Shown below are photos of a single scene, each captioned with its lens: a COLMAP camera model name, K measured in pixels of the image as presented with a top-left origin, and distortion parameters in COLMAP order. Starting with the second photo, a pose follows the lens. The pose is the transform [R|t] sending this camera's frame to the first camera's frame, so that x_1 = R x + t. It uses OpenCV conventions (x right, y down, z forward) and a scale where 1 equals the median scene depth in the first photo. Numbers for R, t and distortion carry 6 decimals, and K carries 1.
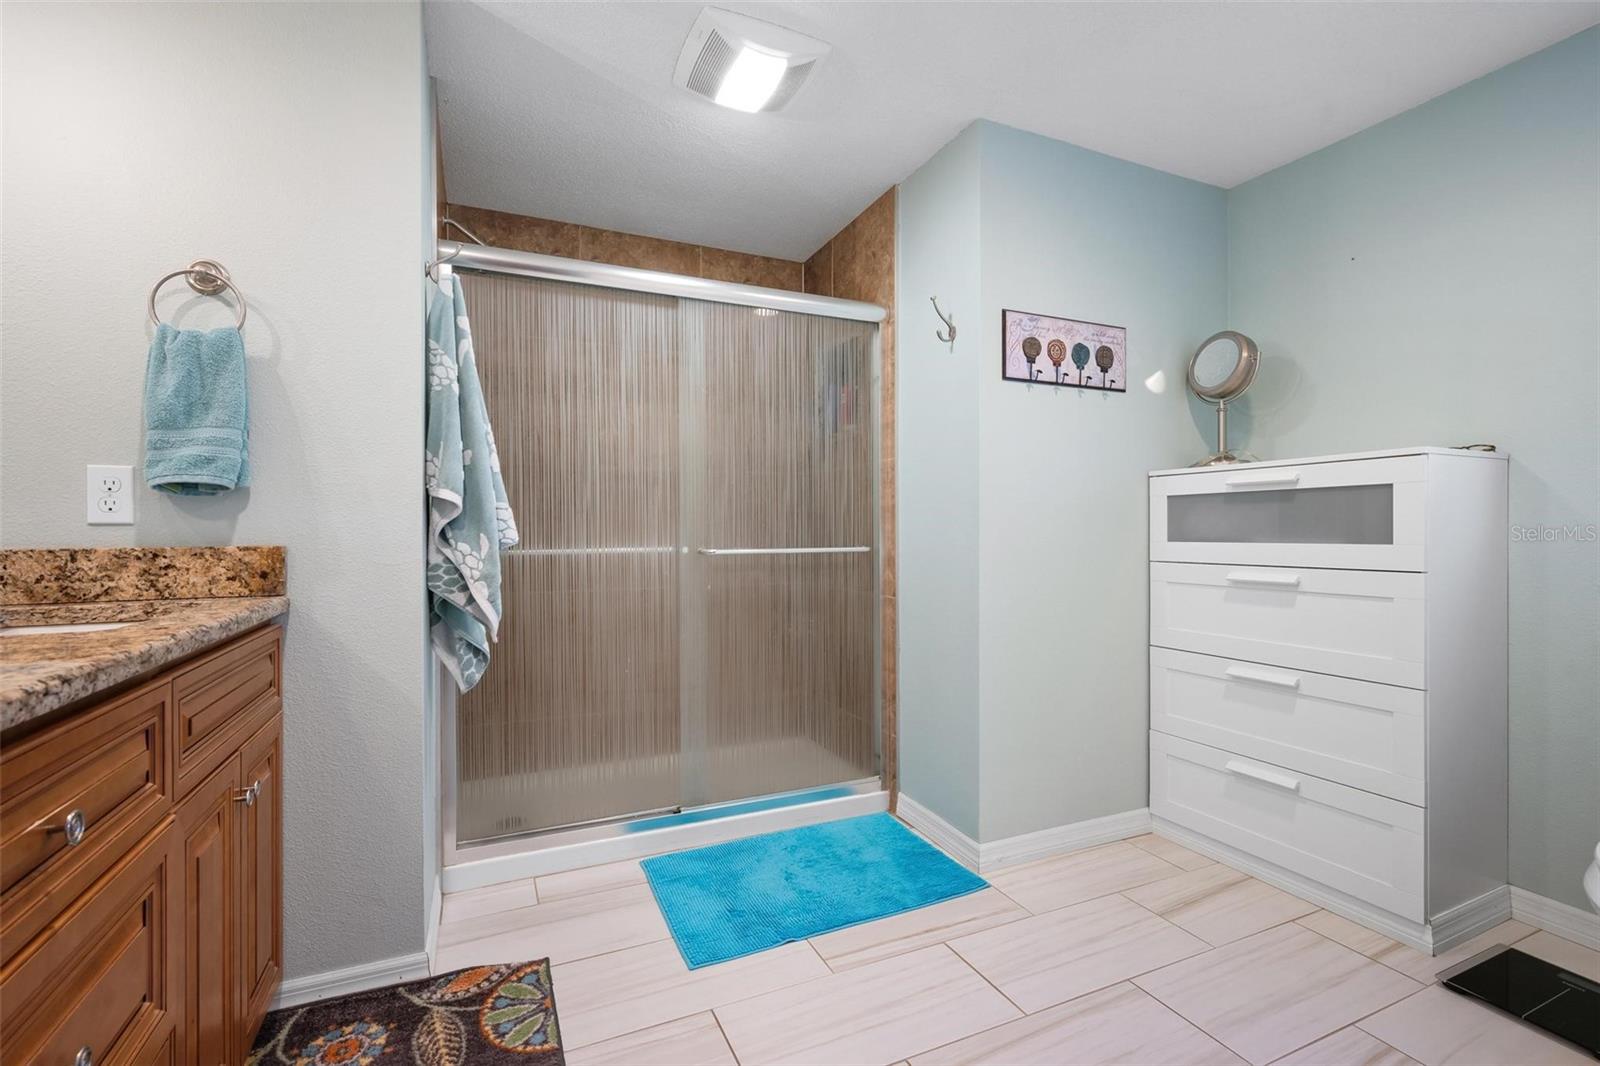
lens RADIAL K [[719.0, 0, 804.2], [0, 719.0, 533.3], [0, 0, 1]] dist [0.001069, -0.000158]
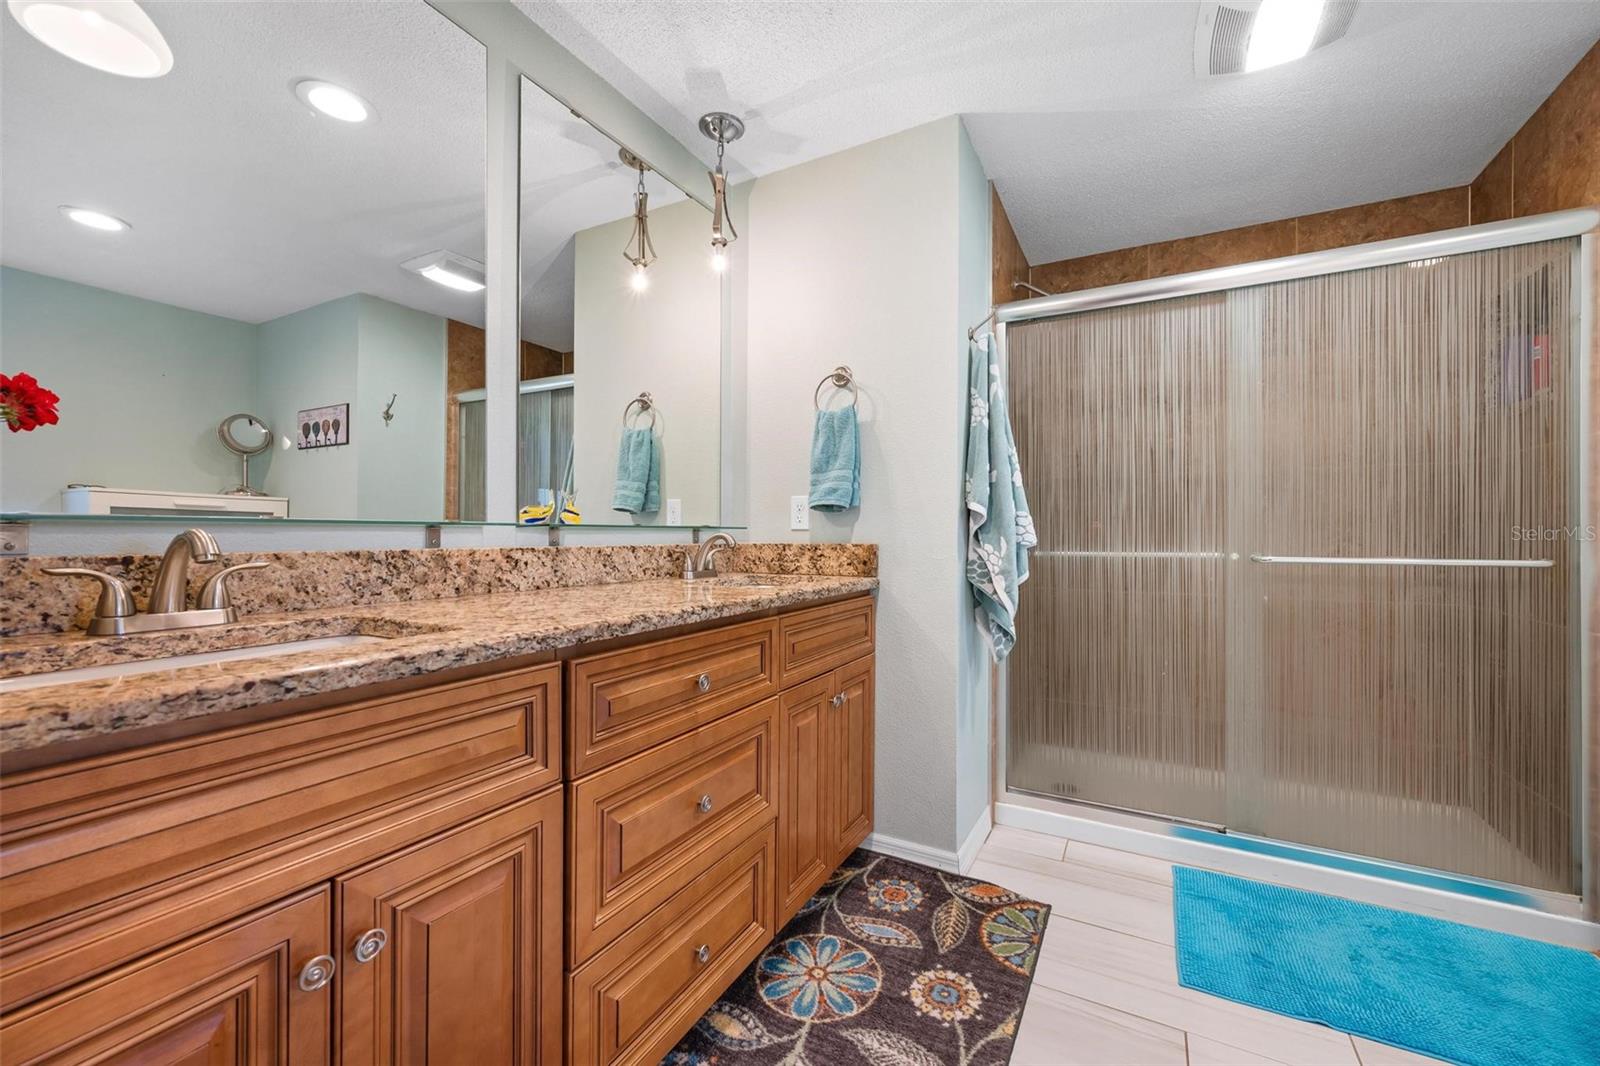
lens RADIAL K [[640.2, 0, 803.5], [0, 640.2, 534.0], [0, 0, 1]] dist [0.000606, 0.000132]
pose [[0.601042, 0.003963, -0.799208, 0.223627], [-0.008451, 0.999963, -0.001397, -0.000364], [0.799173, 0.007593, 0.601053, 0.062257]]
